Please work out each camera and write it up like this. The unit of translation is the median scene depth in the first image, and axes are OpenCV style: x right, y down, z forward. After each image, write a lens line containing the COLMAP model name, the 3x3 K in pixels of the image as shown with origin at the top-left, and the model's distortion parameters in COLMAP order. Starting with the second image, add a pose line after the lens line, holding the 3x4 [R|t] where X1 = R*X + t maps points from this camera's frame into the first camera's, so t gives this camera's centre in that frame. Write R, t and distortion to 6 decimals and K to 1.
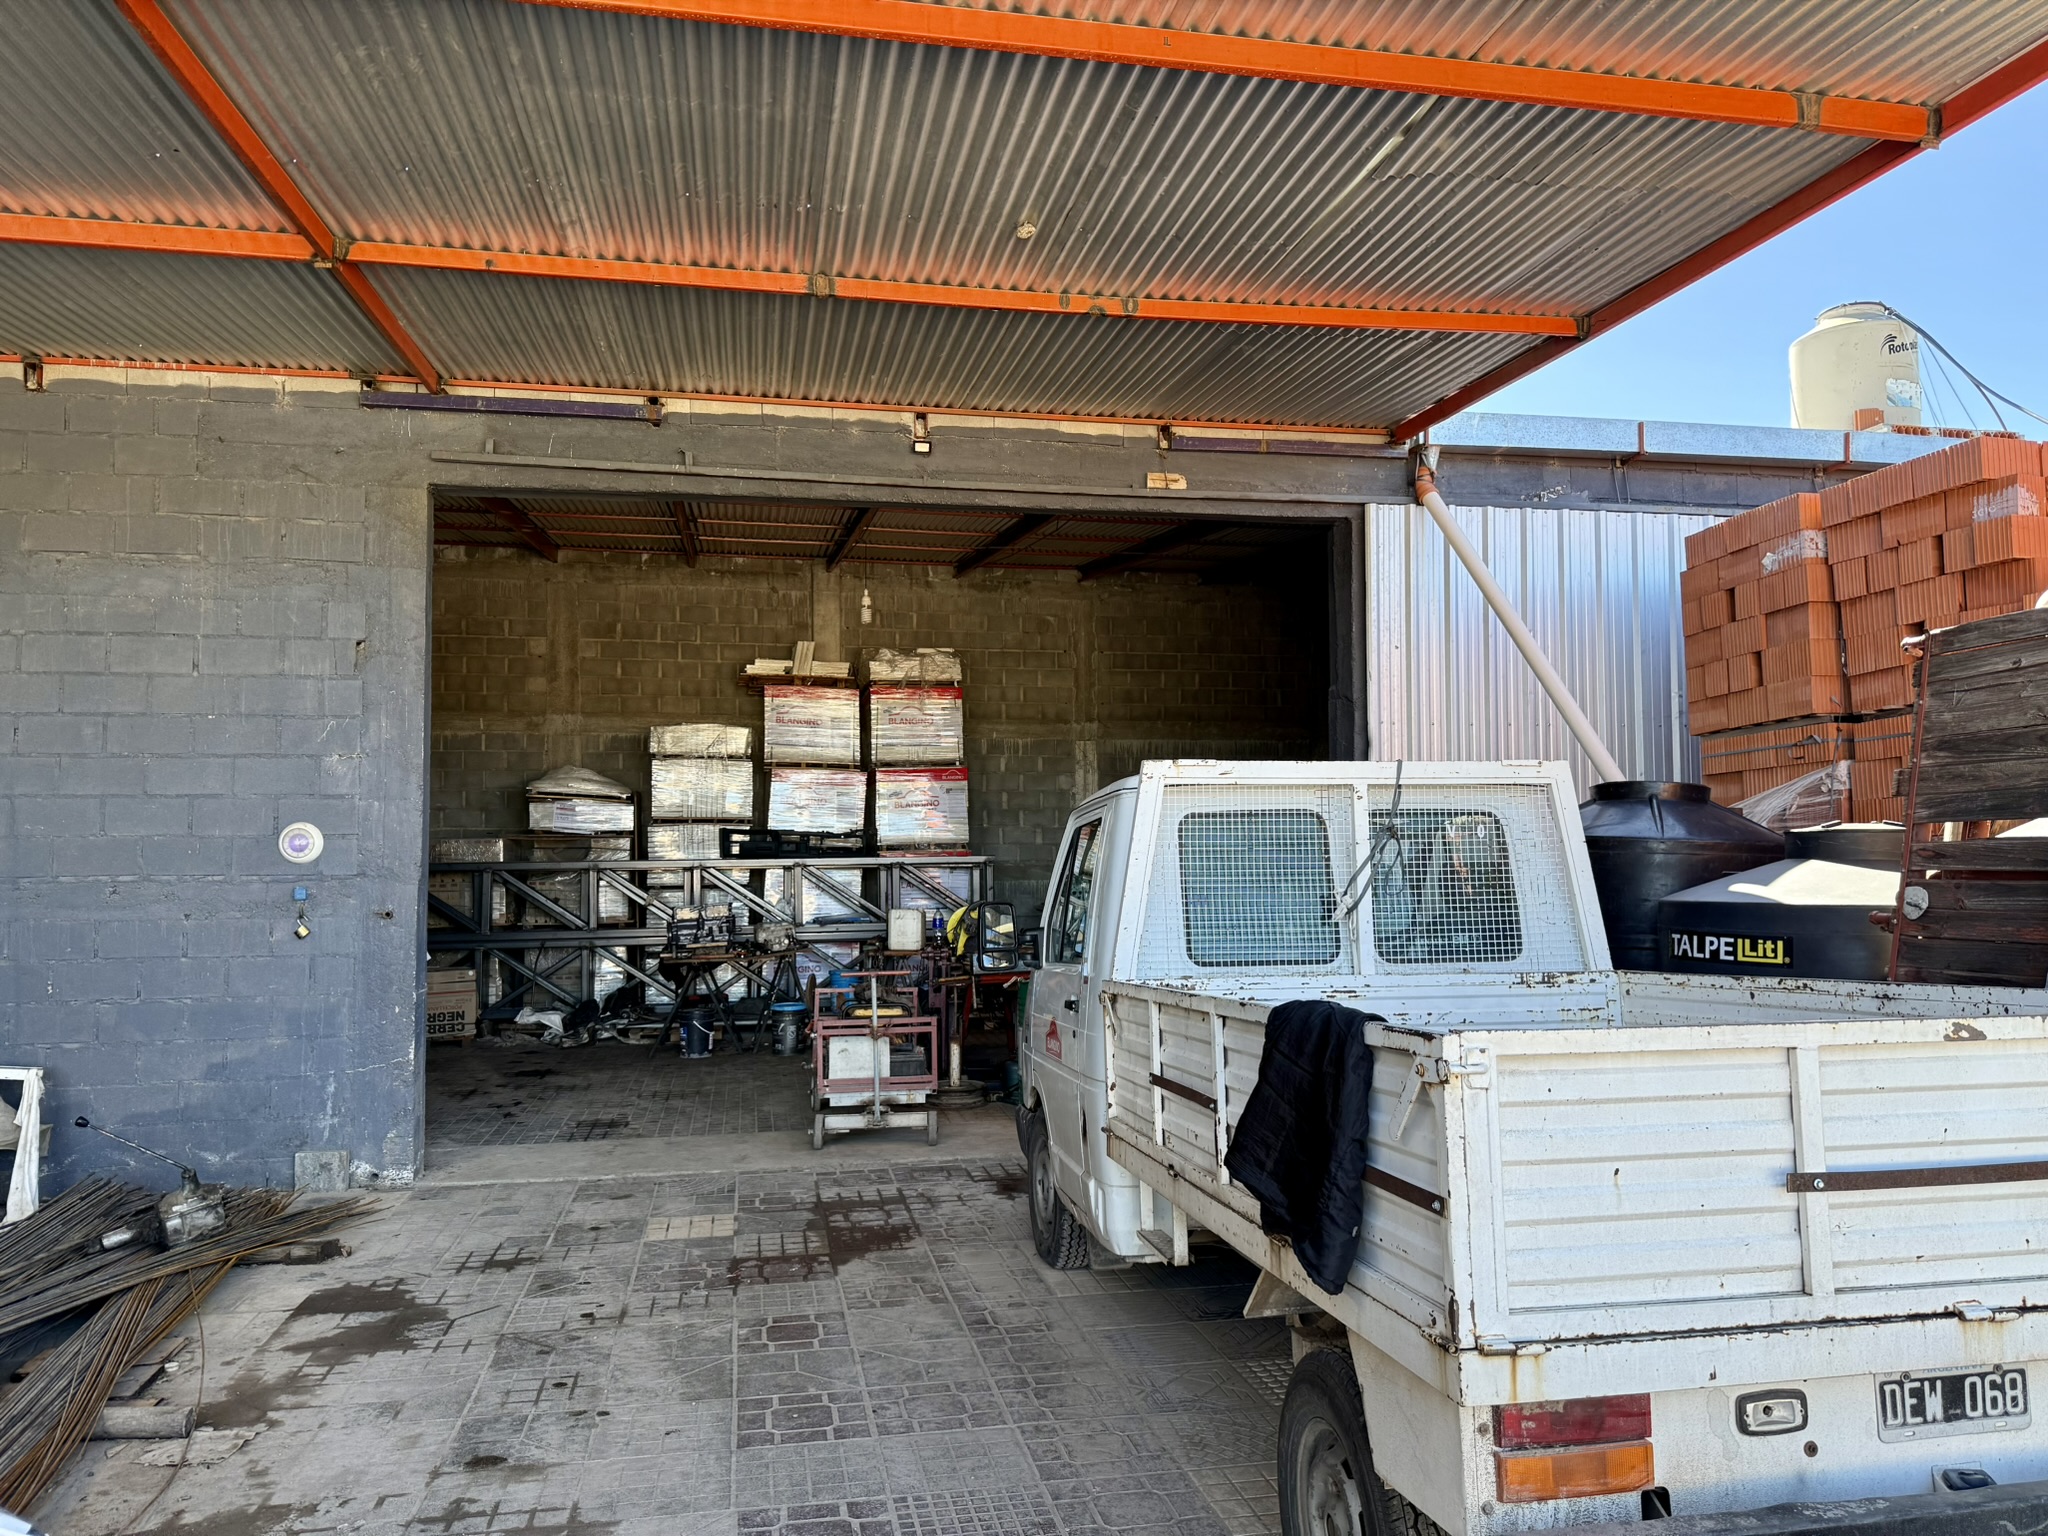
lens RADIAL K [[1496.3, 0, 1022.6], [0, 1496.3, 774.1], [0, 0, 1]] dist [0.094629, -0.045426]
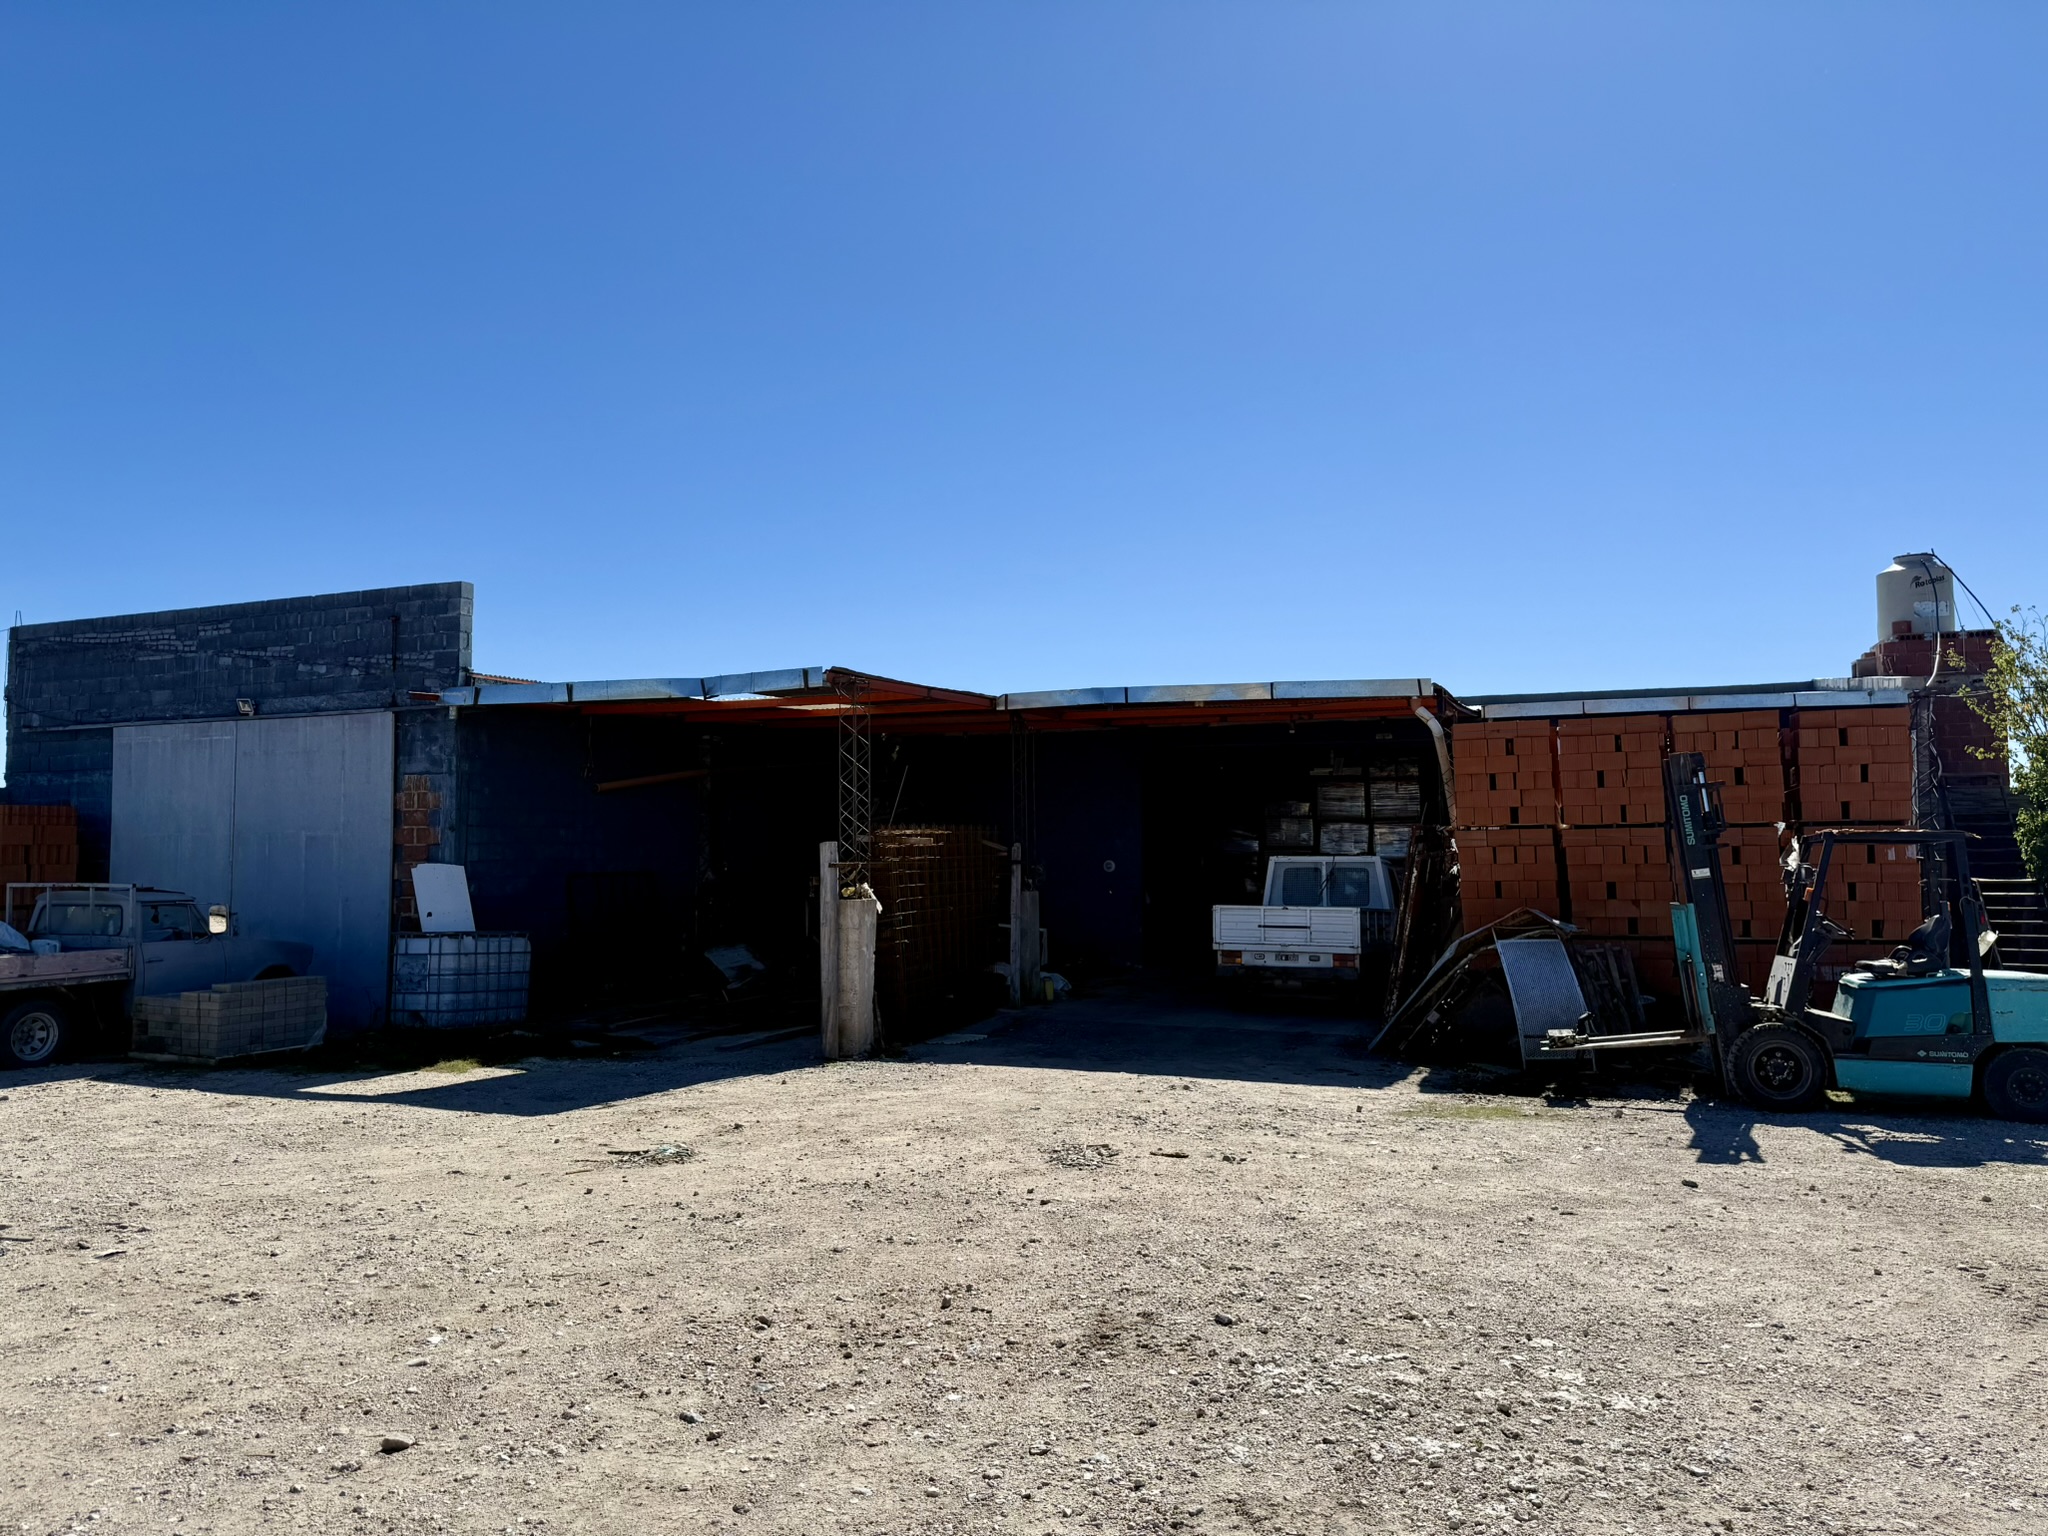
lens RADIAL K [[1496.3, 0, 1022.4], [0, 1496.3, 765.3], [0, 0, 1]] dist [0.094629, -0.045426]
pose [[0.859124, -0.028707, -0.510962, 0.526902], [0.031866, 0.999489, -0.002575, -0.088683], [0.510775, -0.014070, 0.859599, -0.959708]]
